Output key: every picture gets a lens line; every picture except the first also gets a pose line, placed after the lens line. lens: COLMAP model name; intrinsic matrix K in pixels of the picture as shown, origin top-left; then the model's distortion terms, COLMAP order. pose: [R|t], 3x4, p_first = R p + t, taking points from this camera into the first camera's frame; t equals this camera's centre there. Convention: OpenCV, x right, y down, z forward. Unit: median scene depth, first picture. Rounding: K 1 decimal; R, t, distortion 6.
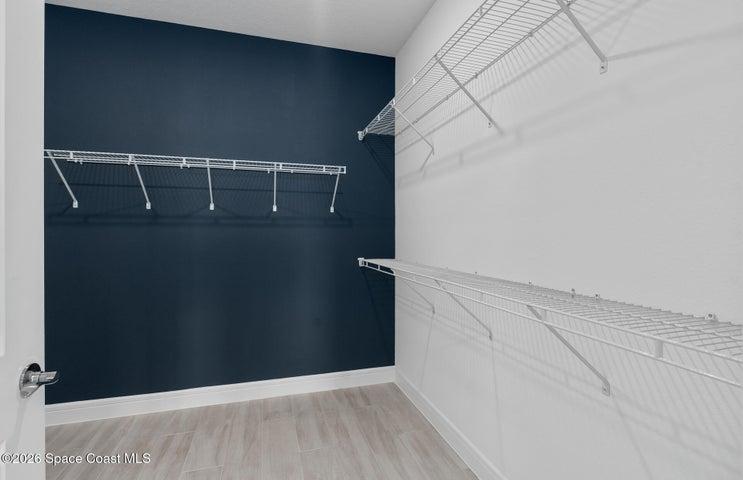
lens RADIAL K [[358.1, 0, 374.7], [0, 358.1, 237.6], [0, 0, 1]] dist [-0.005090, 0.001011]
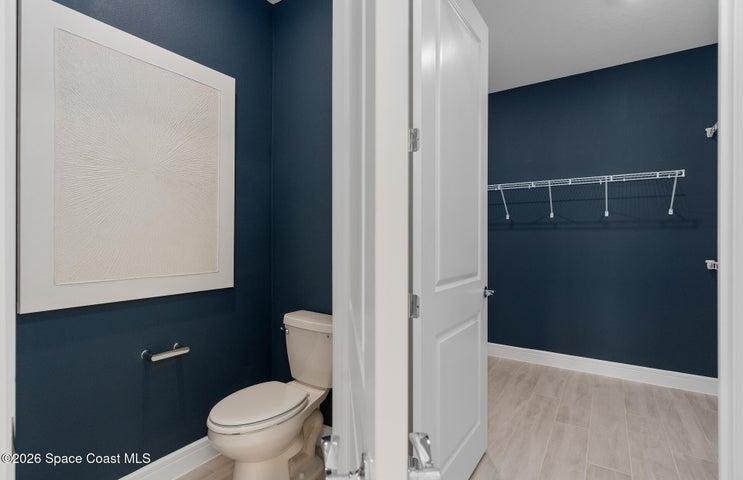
lens RADIAL K [[358.1, 0, 375.4], [0, 358.1, 238.2], [0, 0, 1]] dist [-0.005090, 0.001011]
pose [[0.646087, -0.000621, -0.763263, 0.134581], [-0.006277, 0.999962, -0.006127, 0.010760], [0.763238, 0.008749, 0.646058, -0.358023]]
